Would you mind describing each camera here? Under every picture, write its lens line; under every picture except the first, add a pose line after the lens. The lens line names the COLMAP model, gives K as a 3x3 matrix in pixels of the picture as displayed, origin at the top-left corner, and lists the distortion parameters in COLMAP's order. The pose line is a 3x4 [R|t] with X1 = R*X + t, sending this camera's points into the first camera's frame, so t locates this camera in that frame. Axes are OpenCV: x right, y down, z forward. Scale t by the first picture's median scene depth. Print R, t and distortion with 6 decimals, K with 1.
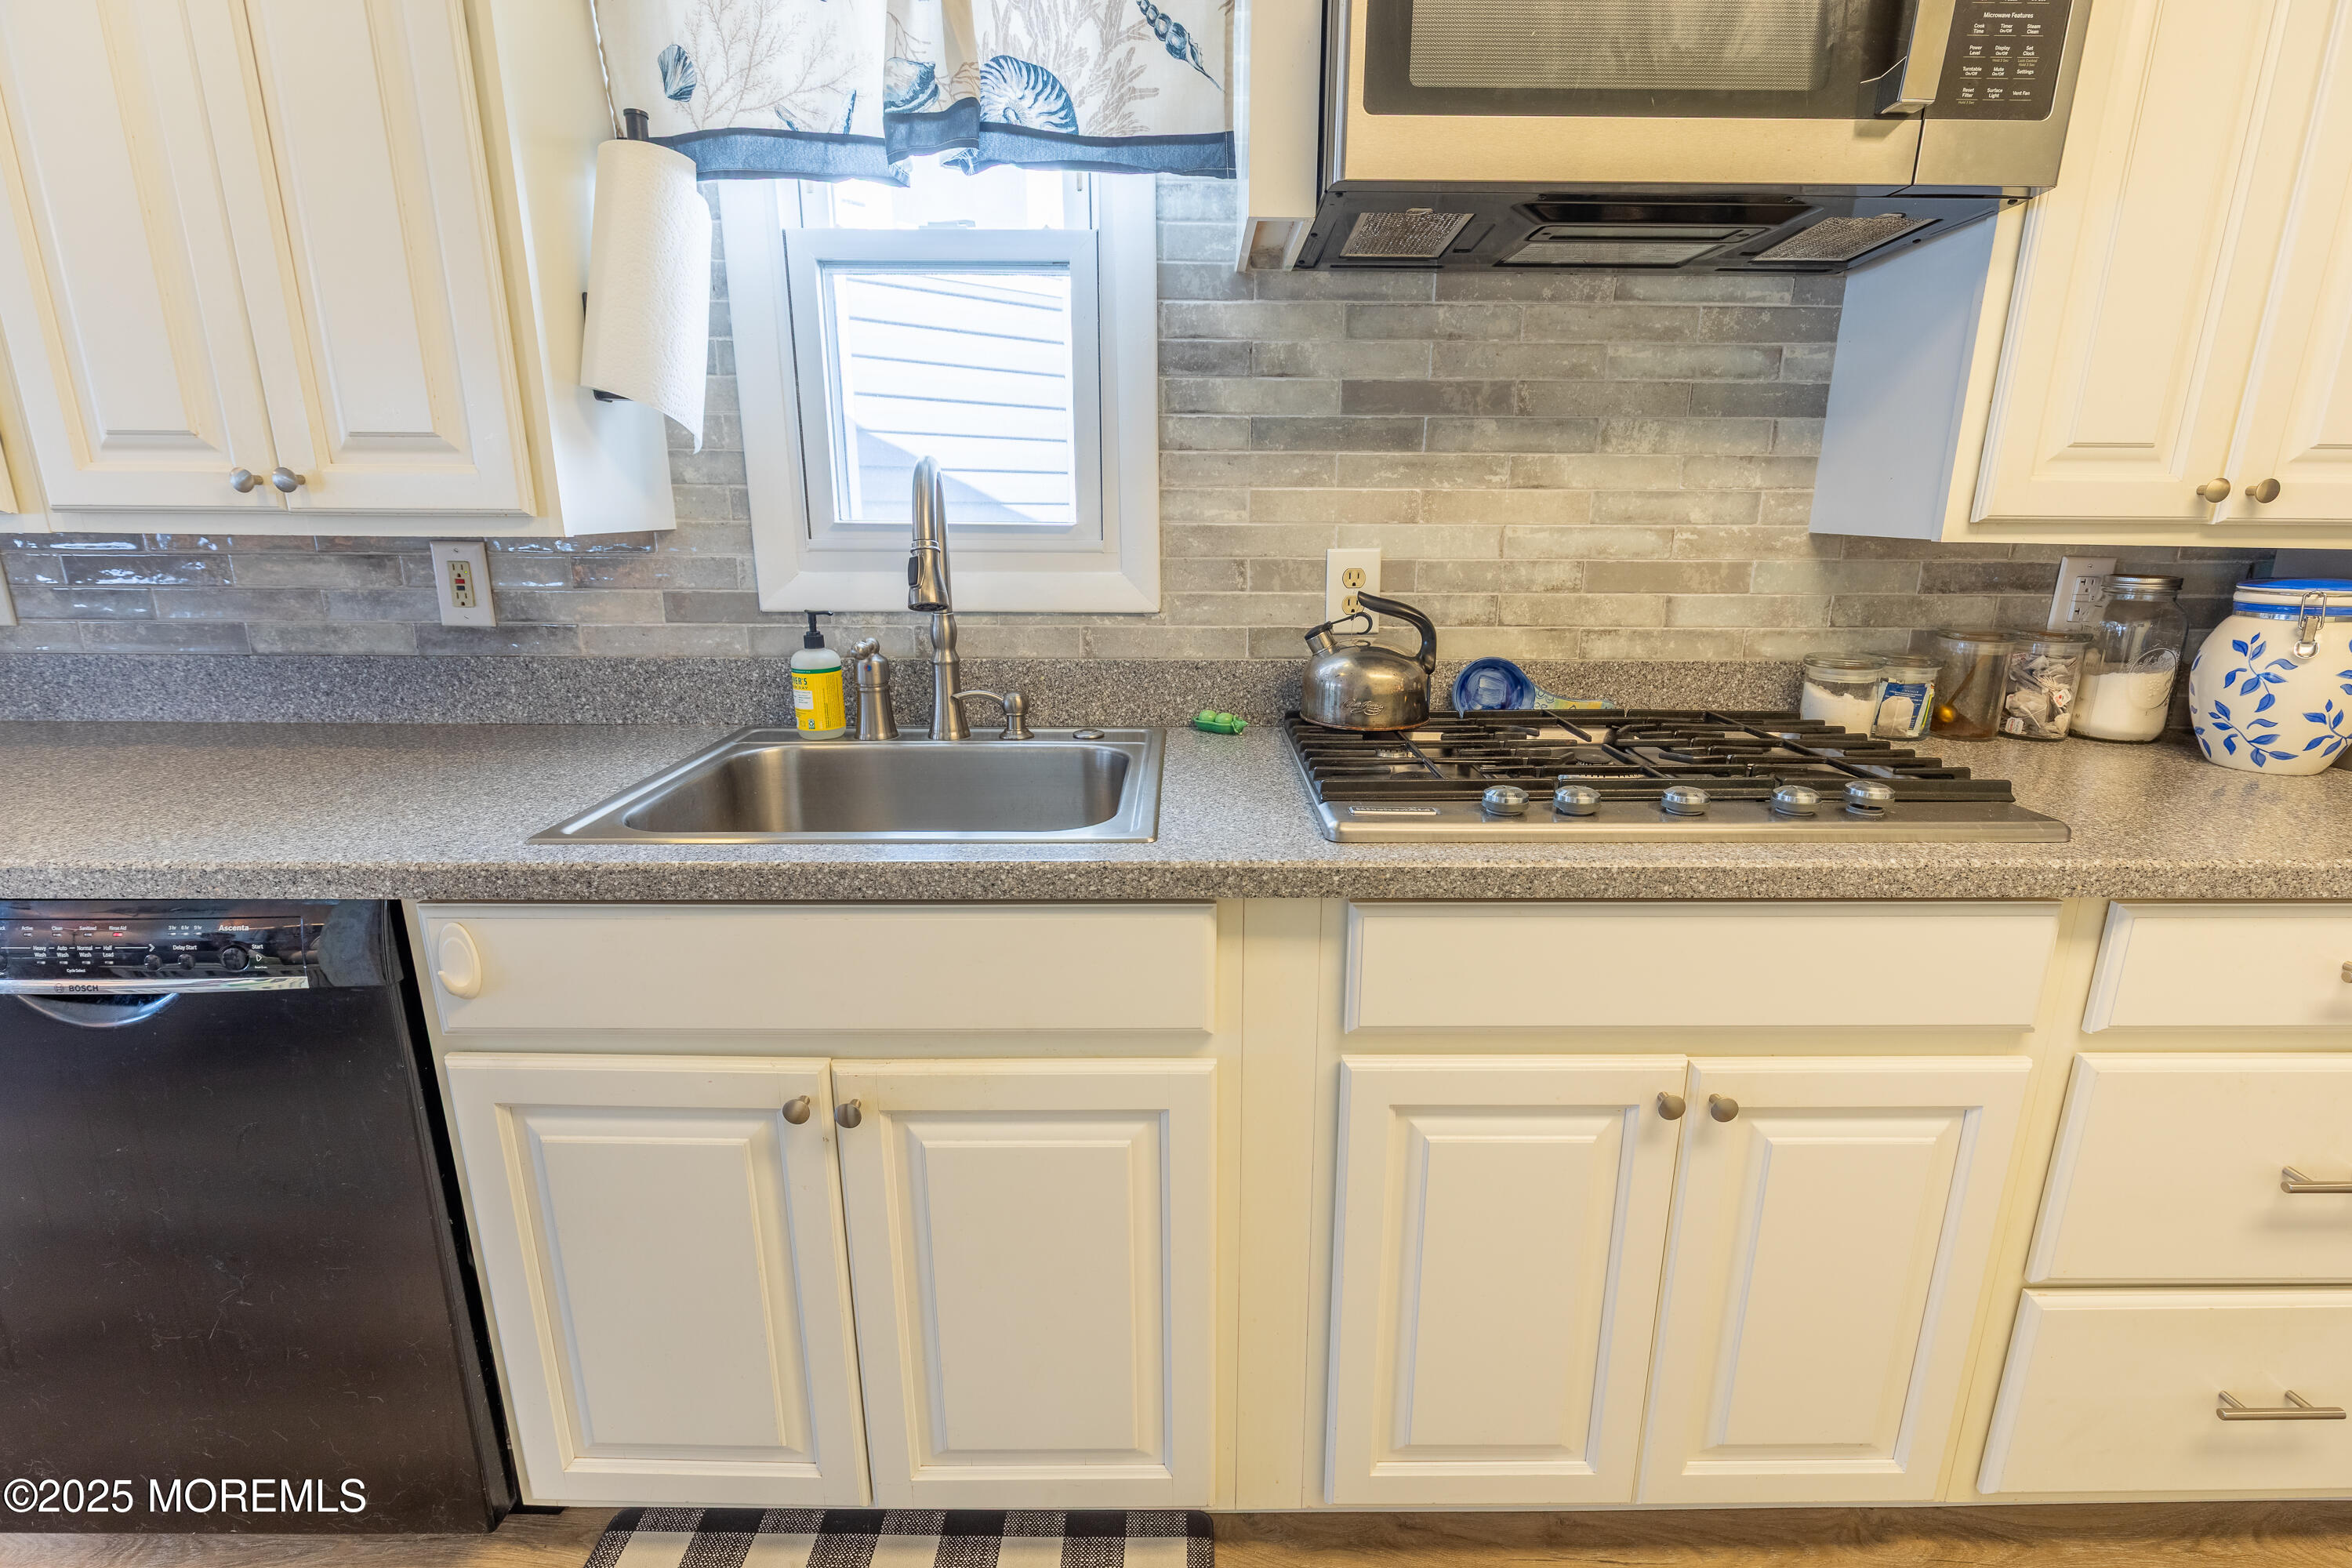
lens RADIAL K [[1151.9, 0, 1176.0], [0, 1151.9, 784.0], [0, 0, 1]] dist [0.022572, 0.000189]
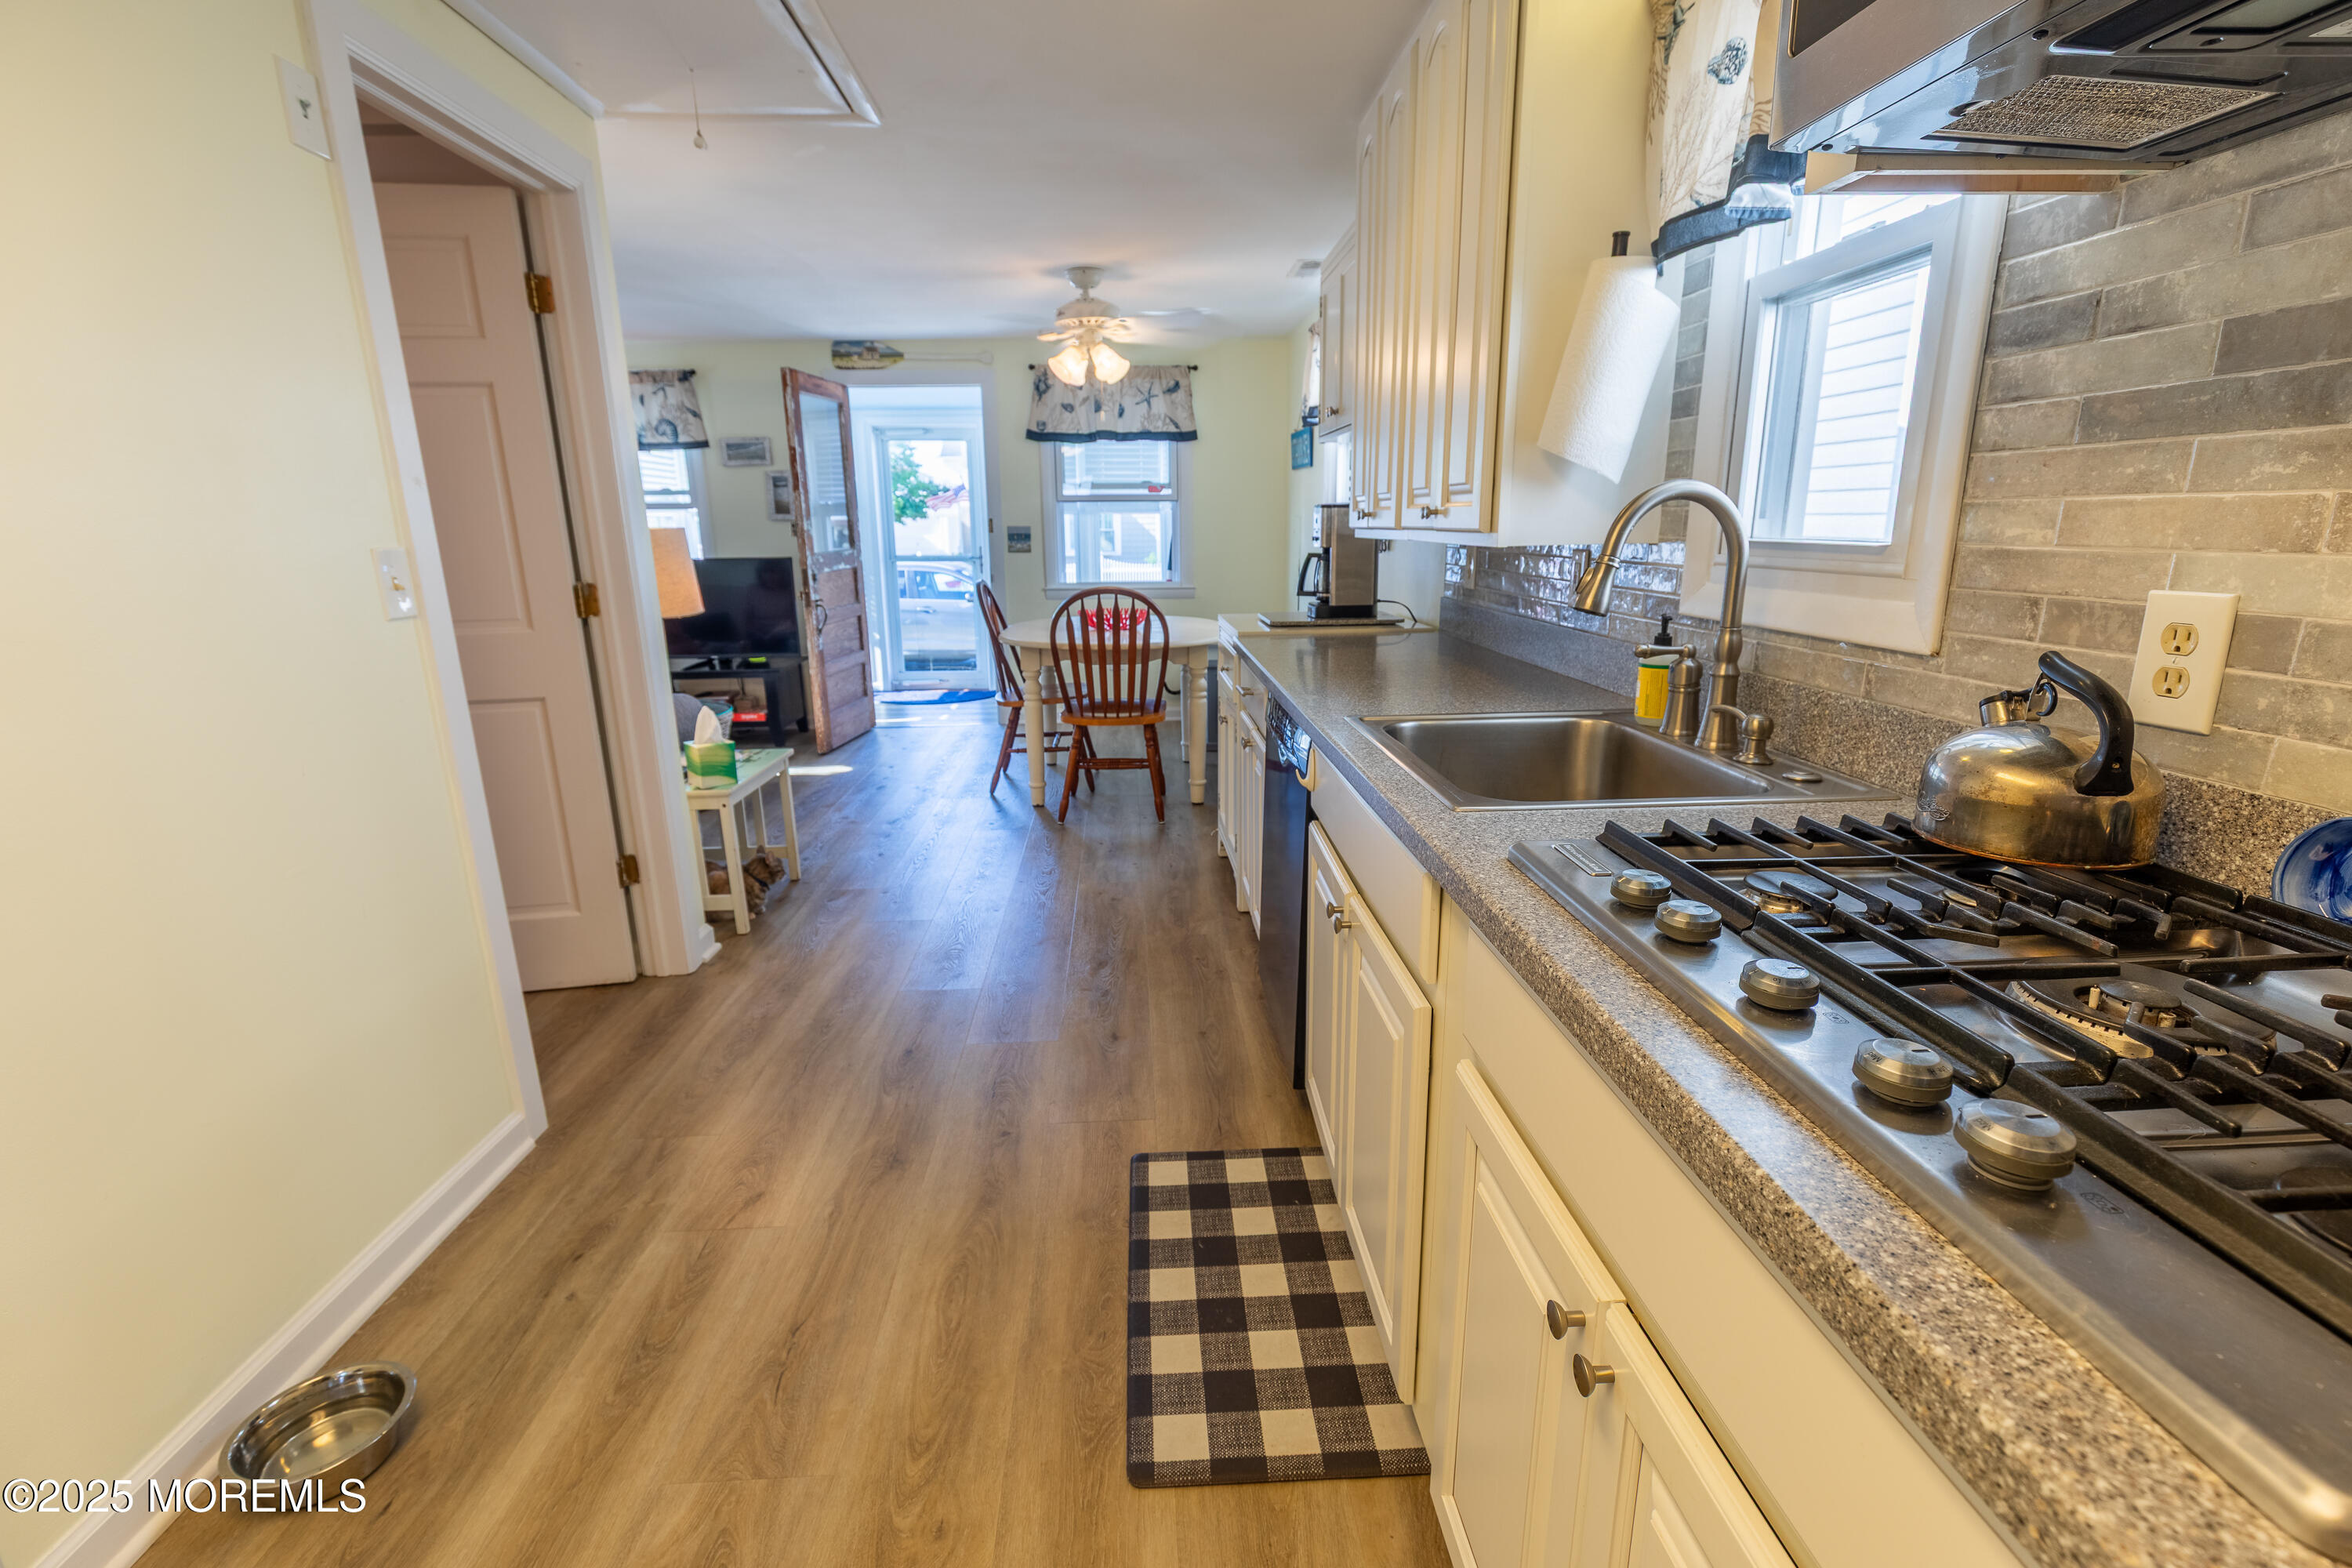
lens RADIAL K [[1047.4, 0, 1165.1], [0, 1047.4, 784.1], [0, 0, 1]] dist [0.005499, -0.000669]
pose [[0.028425, 0.238047, -0.970837, 0.720506], [-0.251125, 0.941782, 0.223570, -0.096374], [0.967537, 0.237447, 0.086550, 0.450960]]
